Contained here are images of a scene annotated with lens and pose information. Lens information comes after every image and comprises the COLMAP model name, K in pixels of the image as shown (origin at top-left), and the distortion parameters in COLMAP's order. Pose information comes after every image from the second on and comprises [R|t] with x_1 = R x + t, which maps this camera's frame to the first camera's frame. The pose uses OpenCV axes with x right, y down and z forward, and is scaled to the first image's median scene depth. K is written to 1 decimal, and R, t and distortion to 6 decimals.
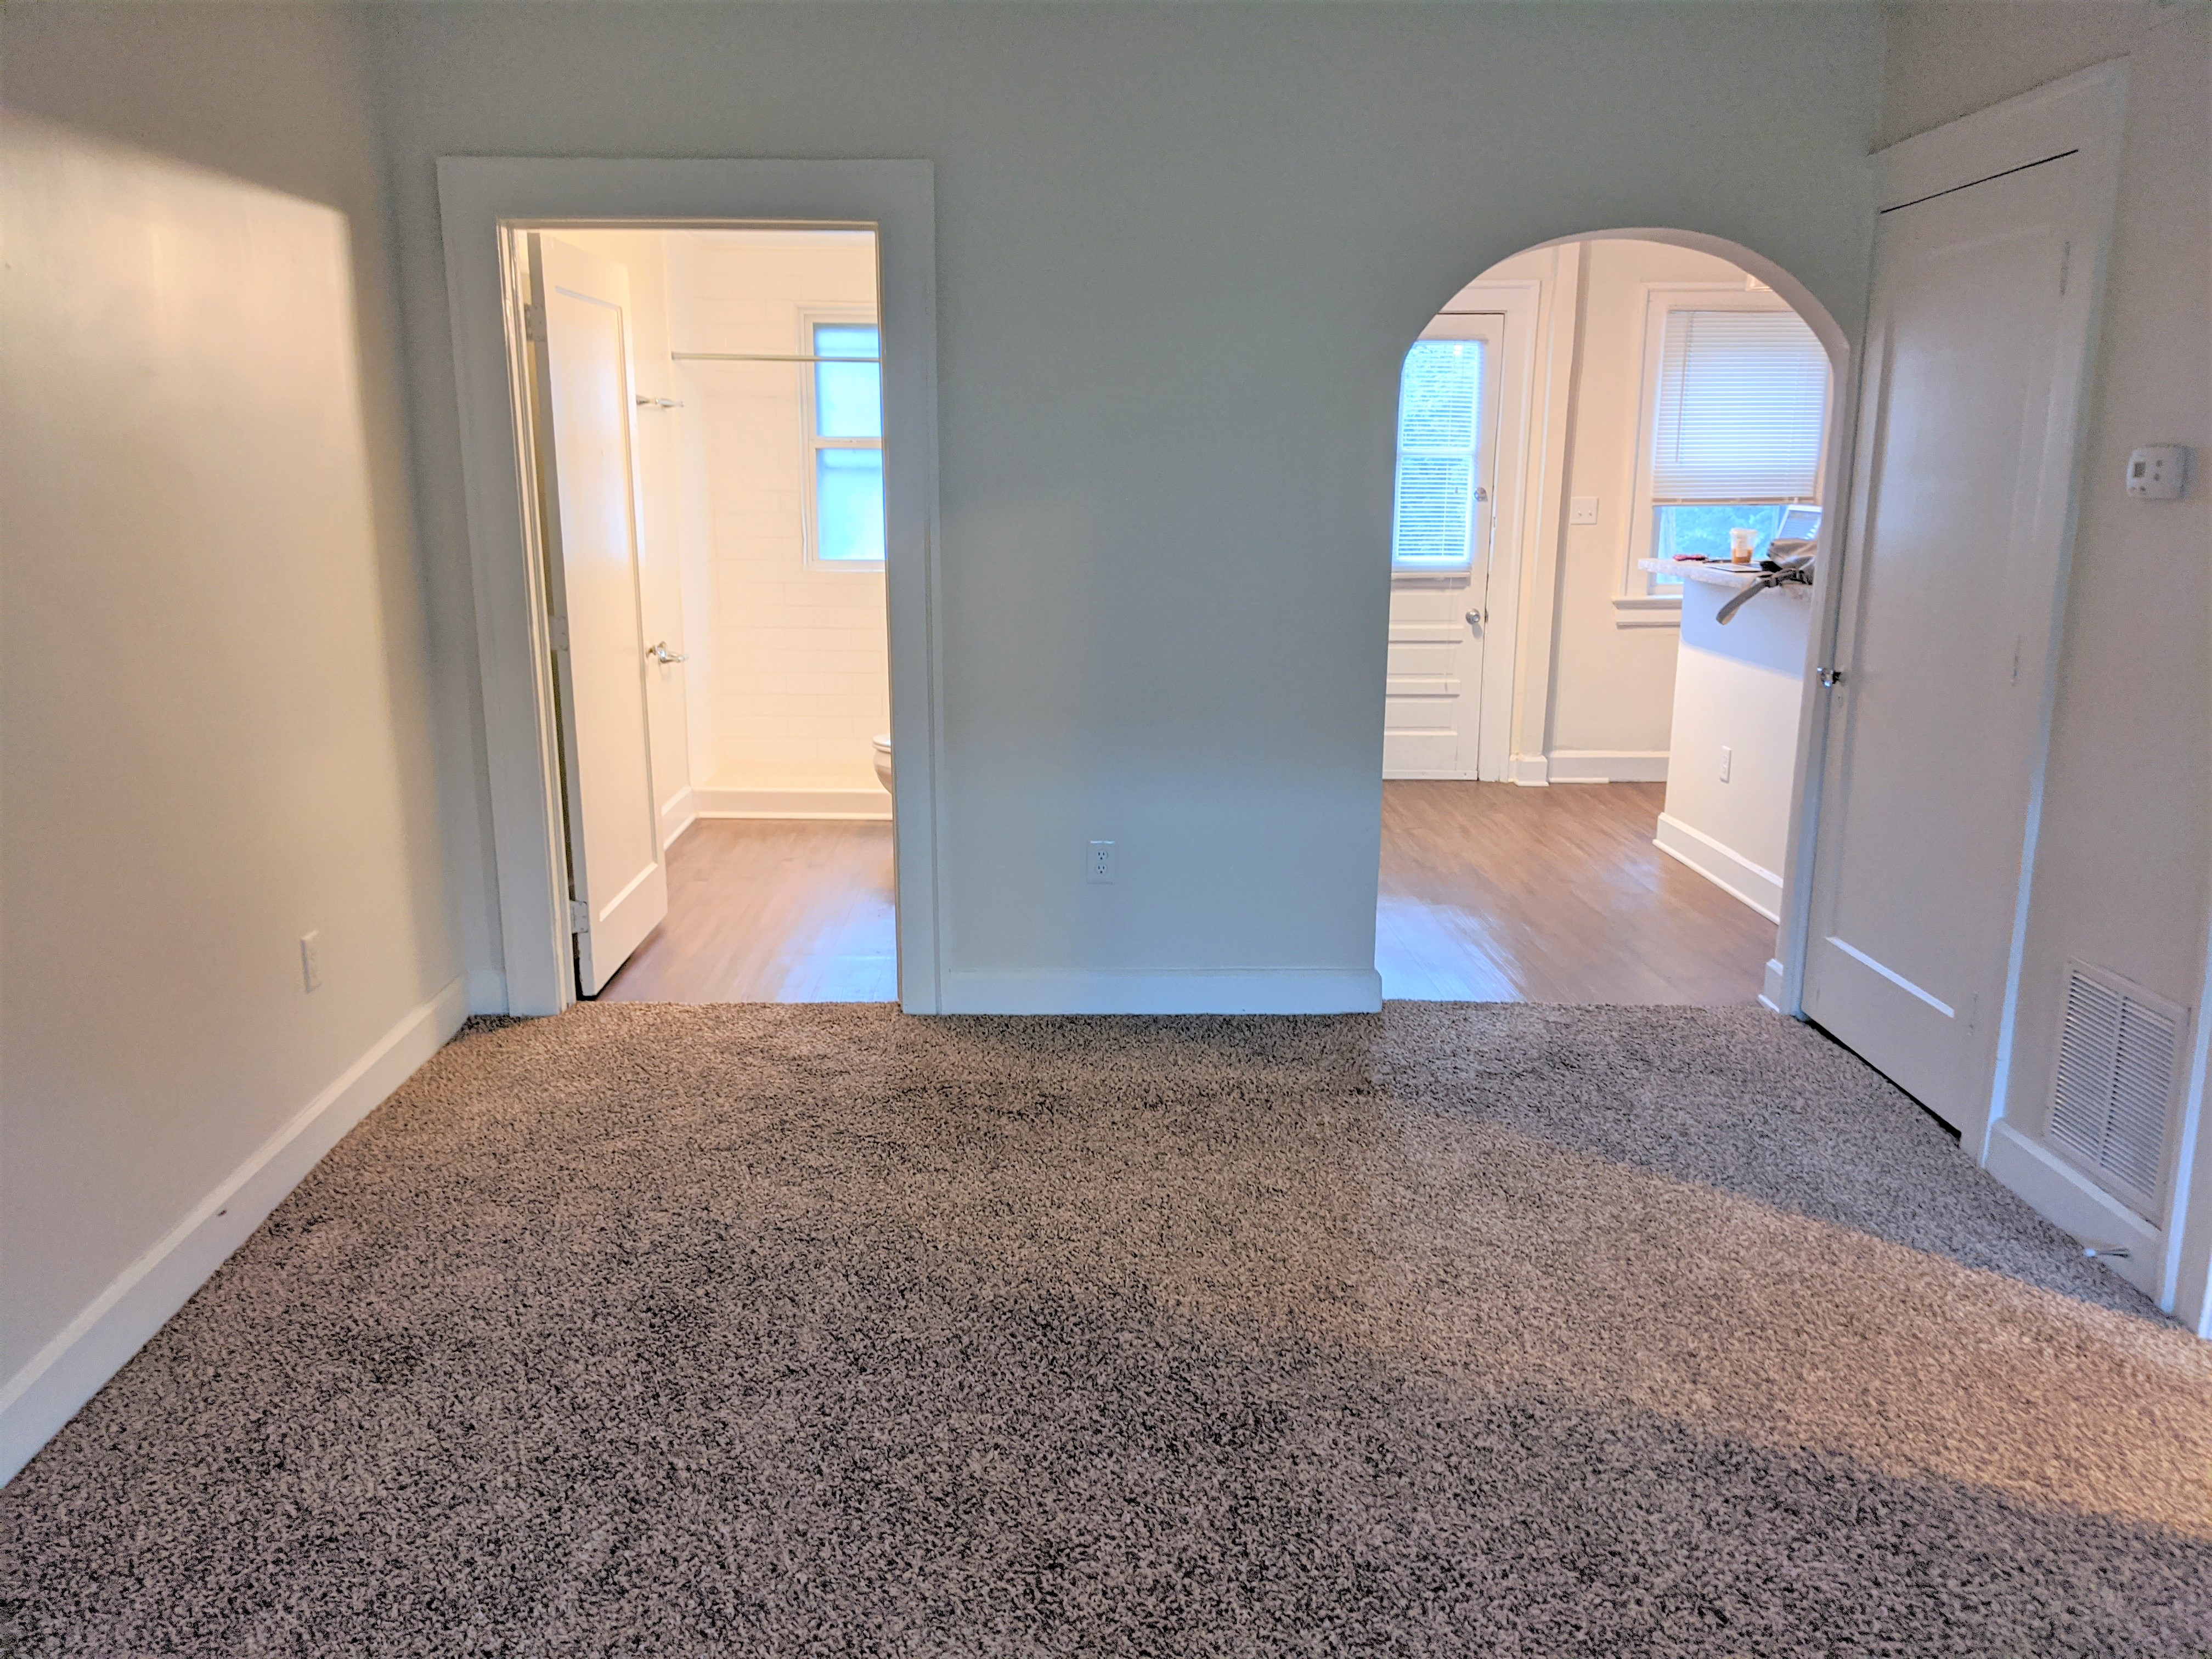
lens RADIAL K [[1737.3, 0, 1105.5], [0, 1737.3, 875.4], [0, 0, 1]] dist [0.085282, -0.146985]
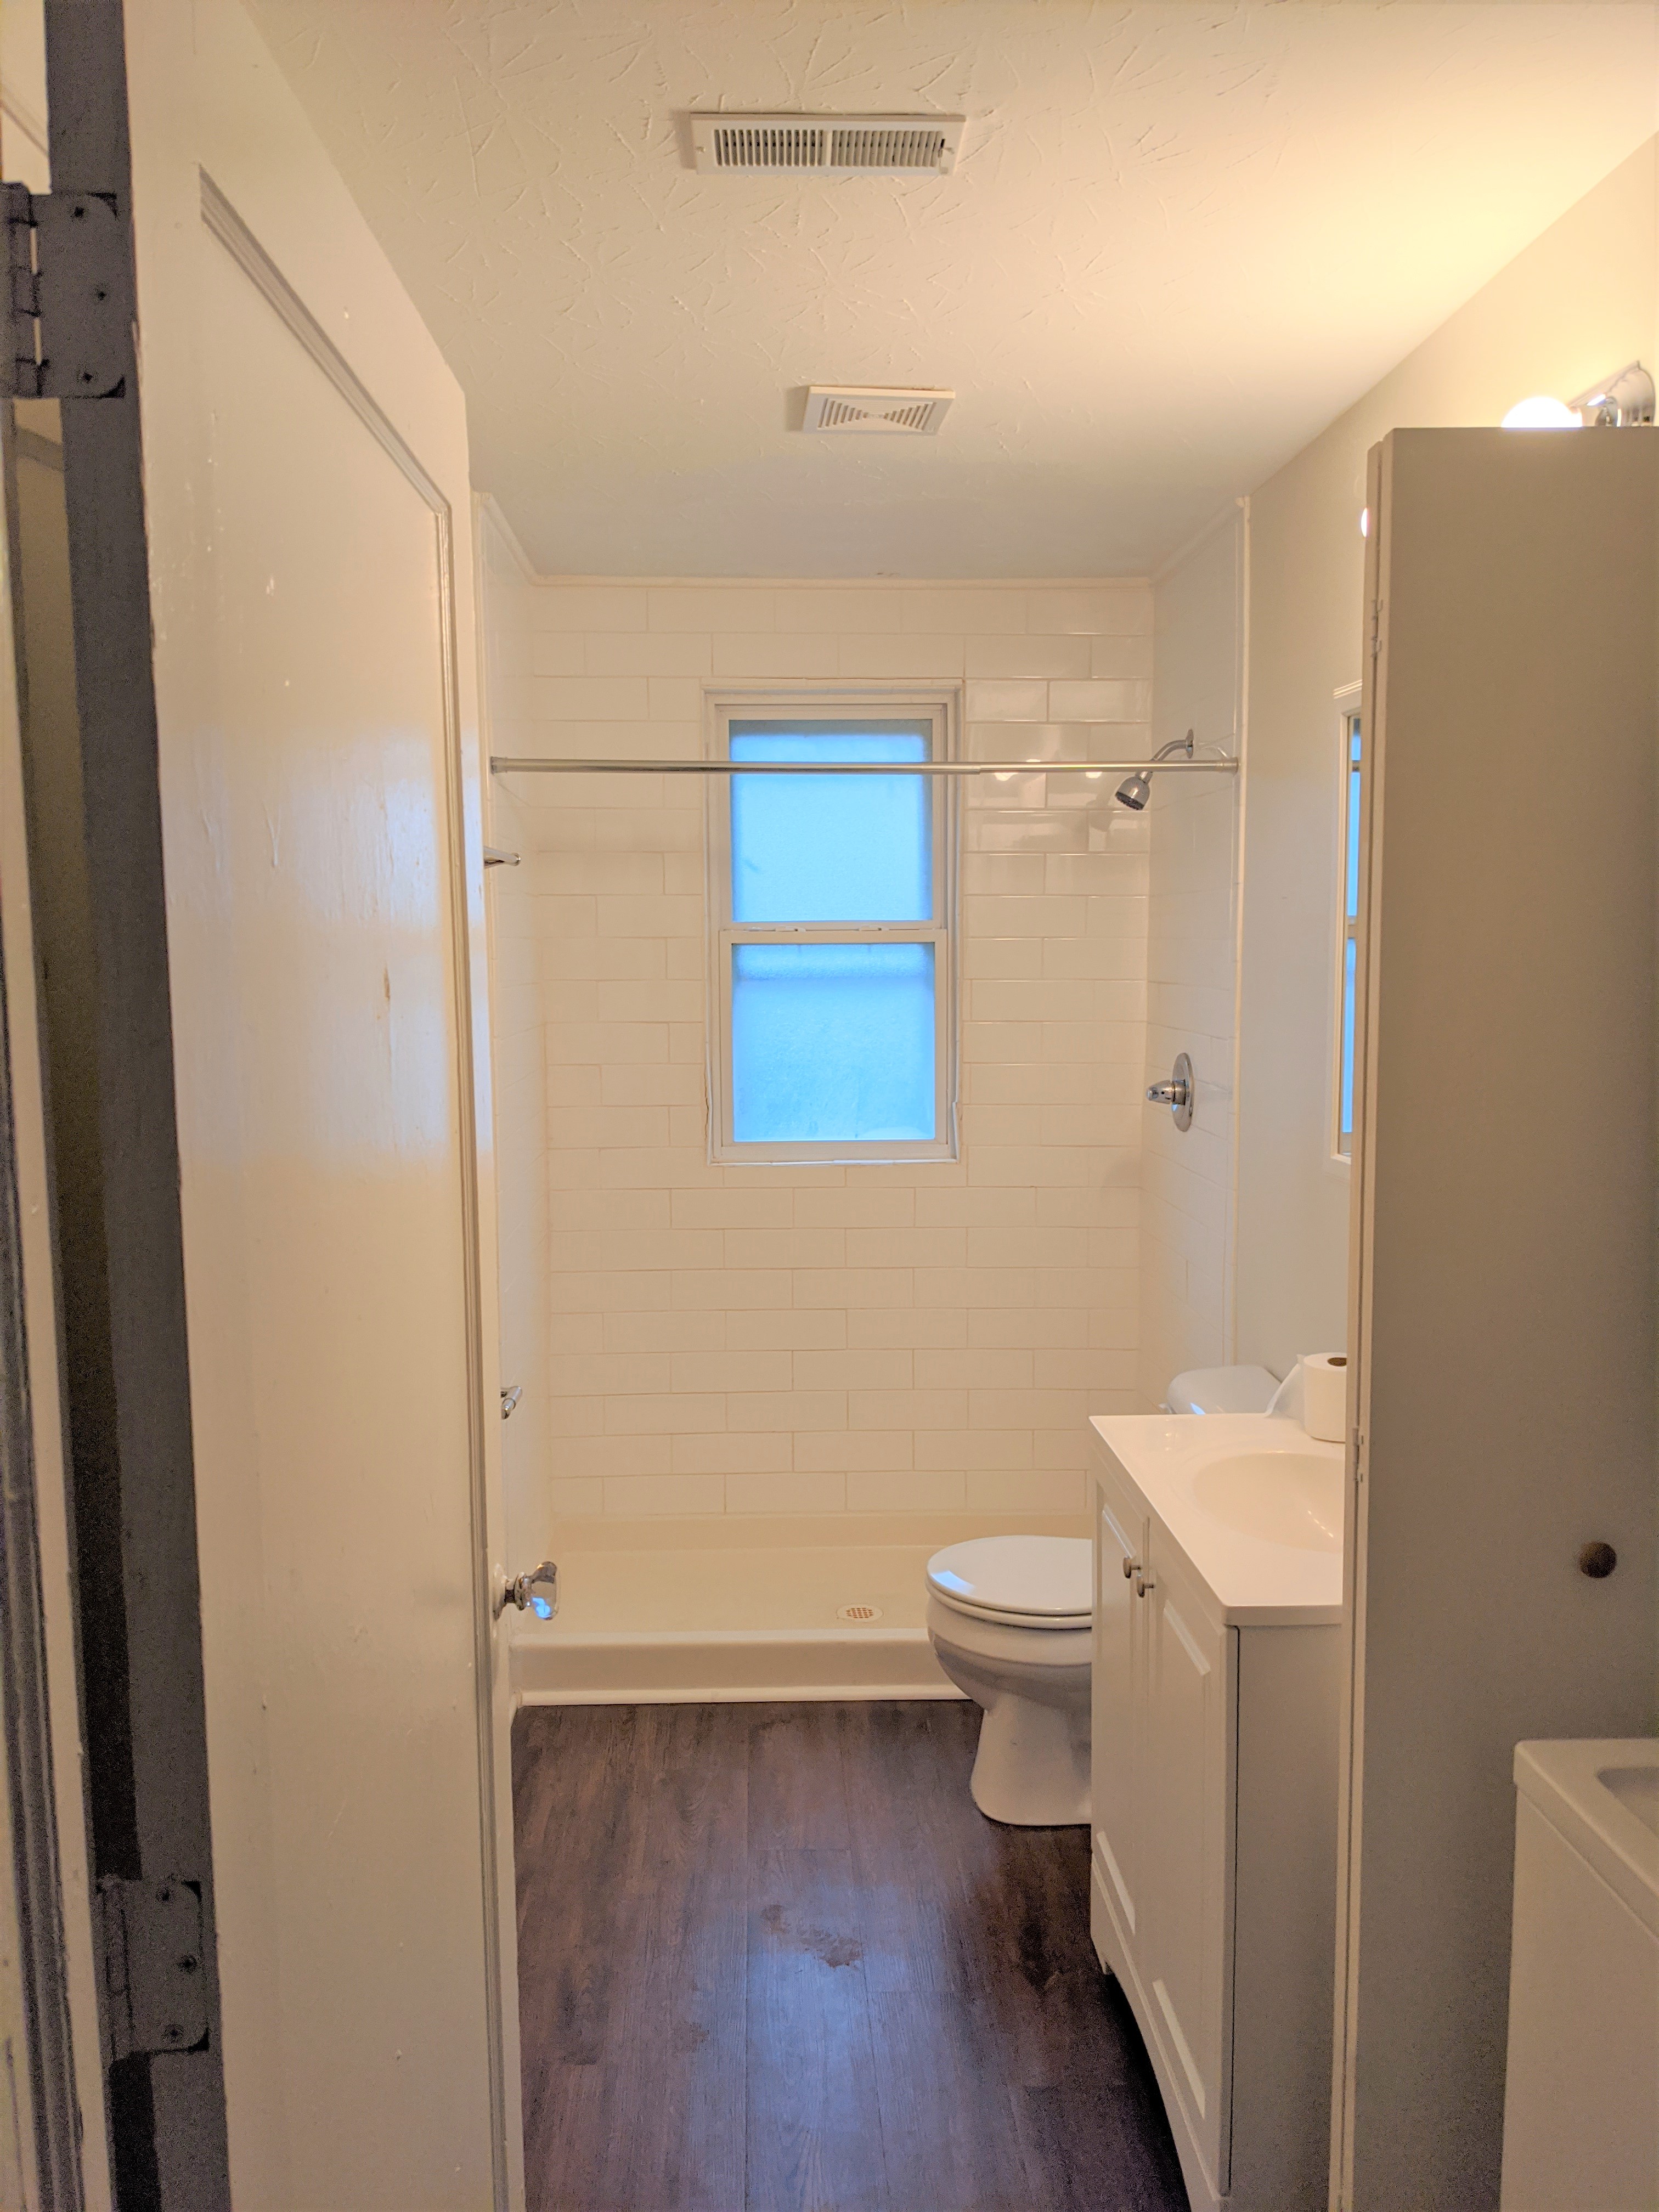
lens RADIAL K [[1737.3, 0, 829.5], [0, 1737.3, 1106.0], [0, 0, 1]] dist [0.085282, -0.146985]
pose [[0.999781, -0.013428, 0.016050, -0.240002], [0.015601, 0.989455, -0.143996, -0.193923], [-0.013947, 0.144215, 0.989448, 0.789530]]
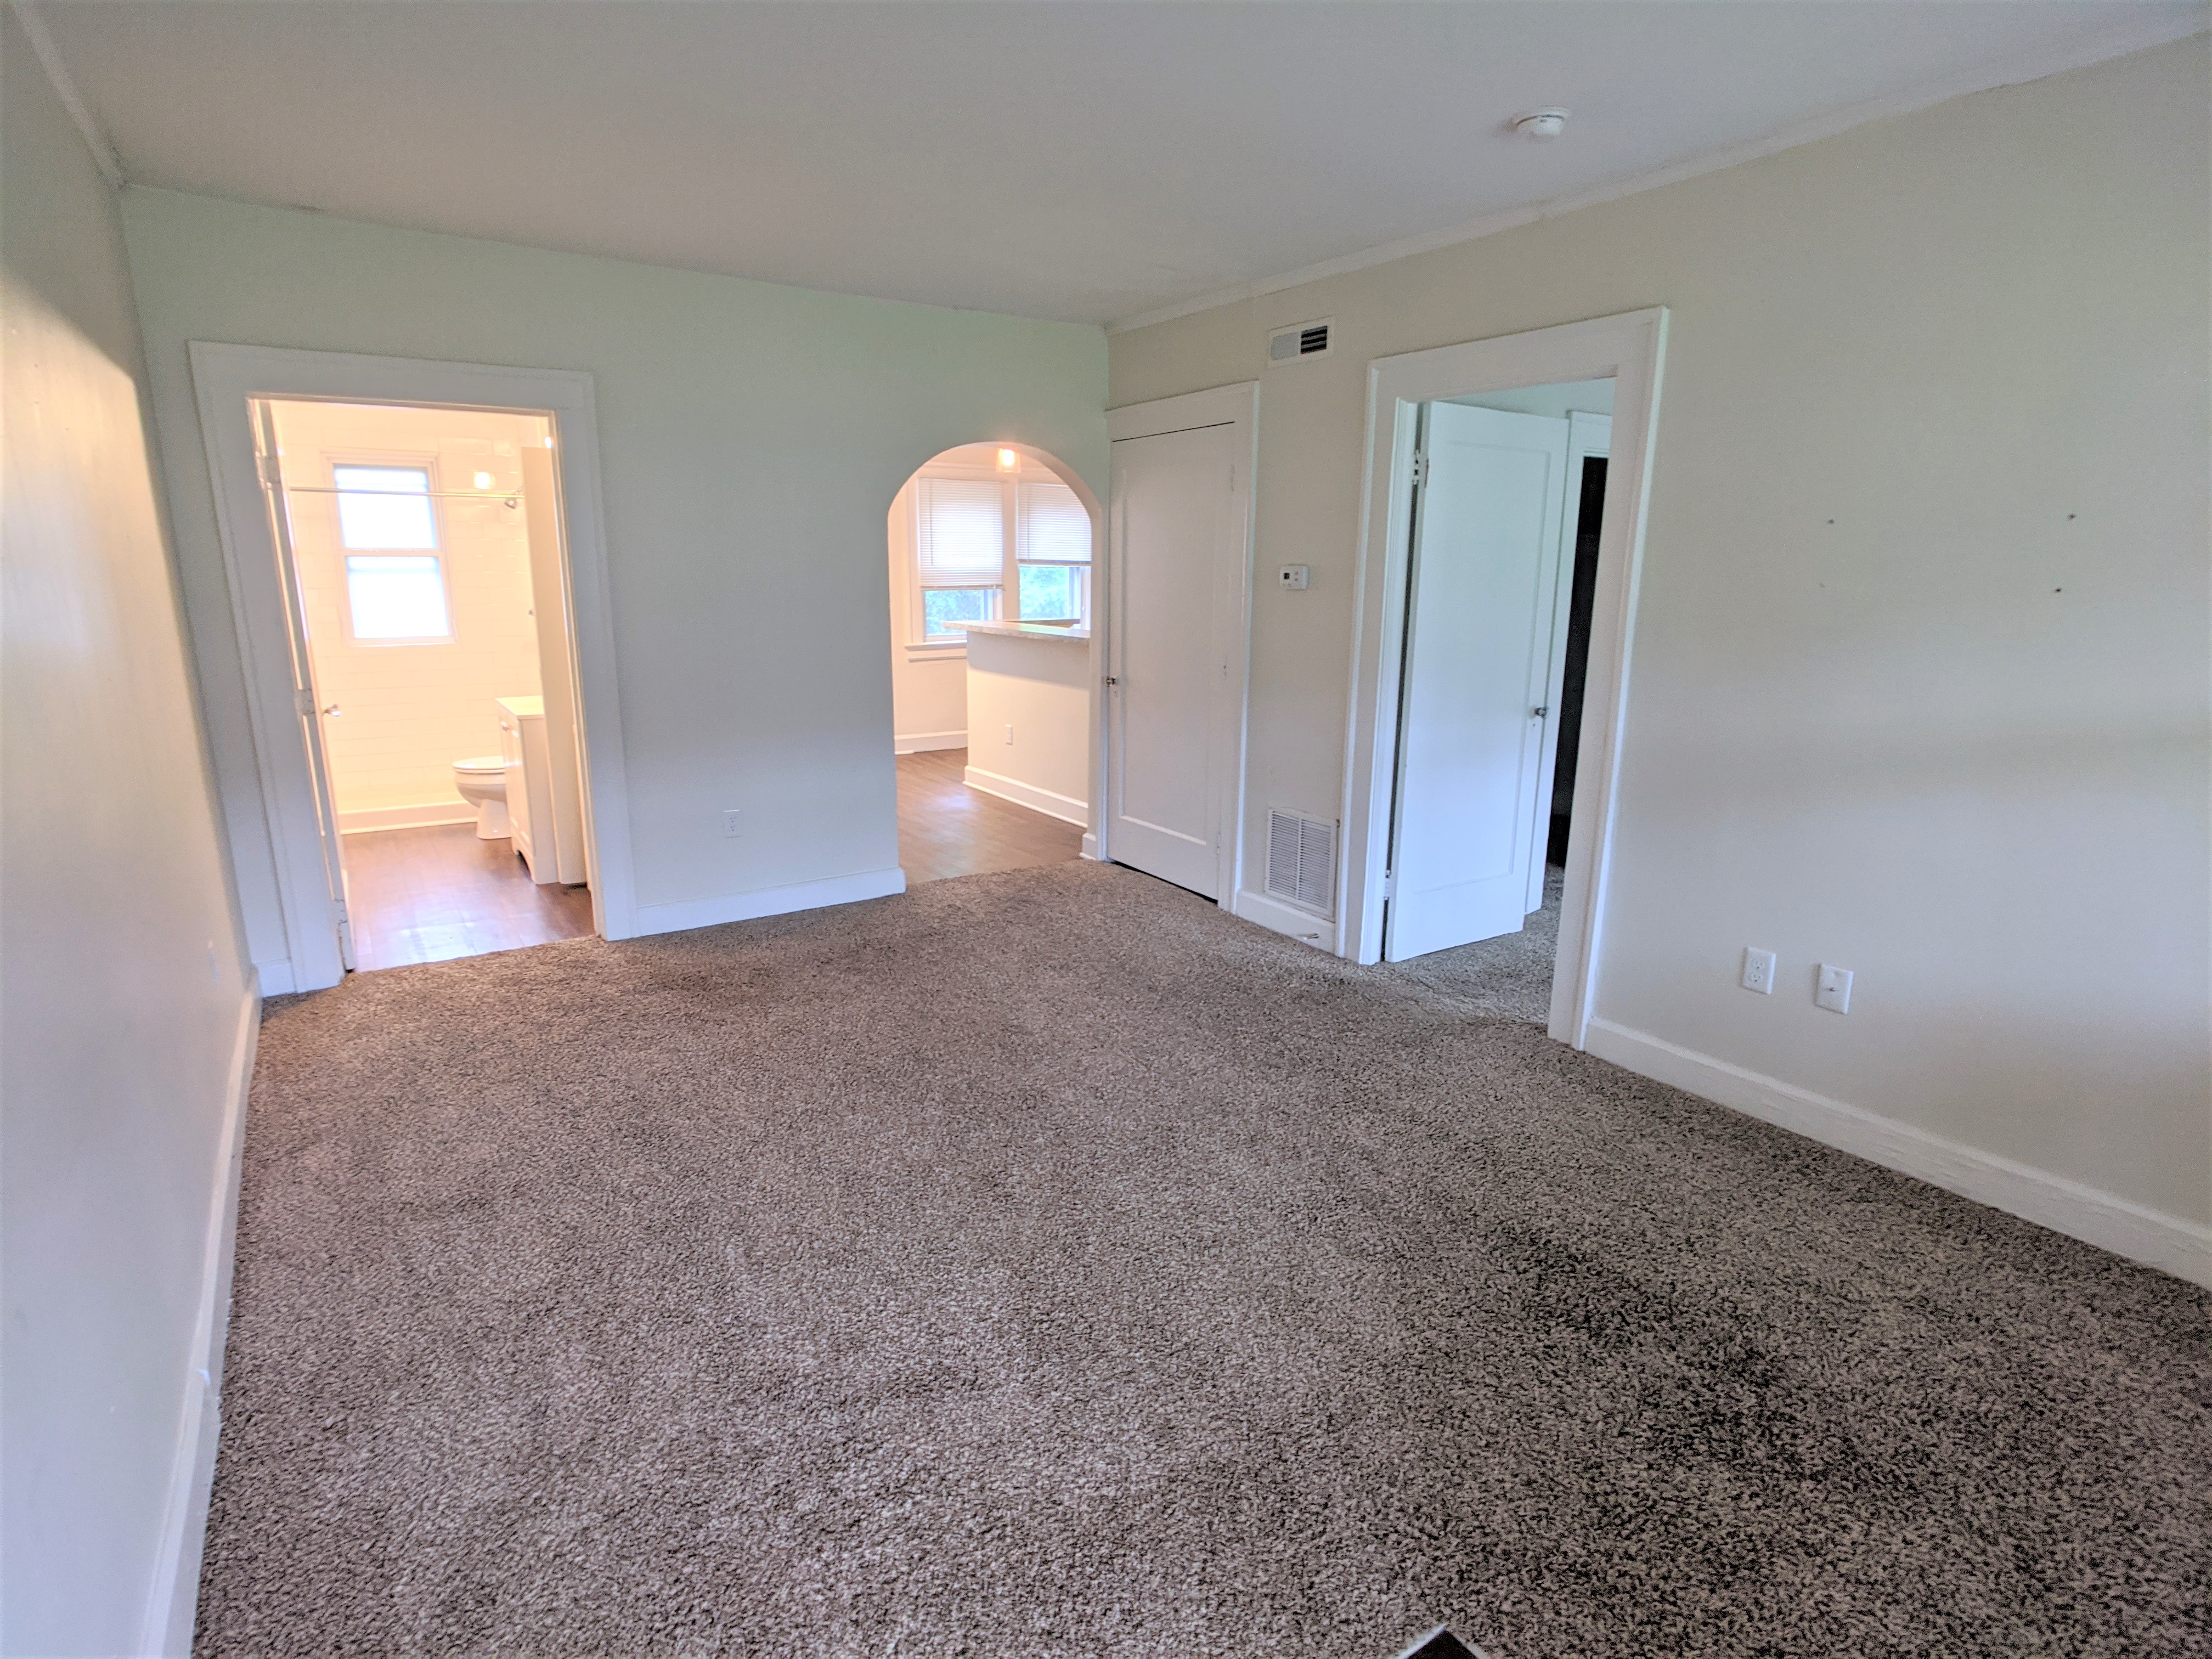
lens RADIAL K [[1125.9, 0, 1084.8], [0, 1125.9, 827.2], [0, 0, 1]] dist [-0.002114, 0.000440]
pose [[0.848149, -0.121883, 0.515546, -0.256587], [0.119943, 0.992083, 0.037220, -0.004000], [-0.516001, 0.030268, 0.856053, -0.033620]]
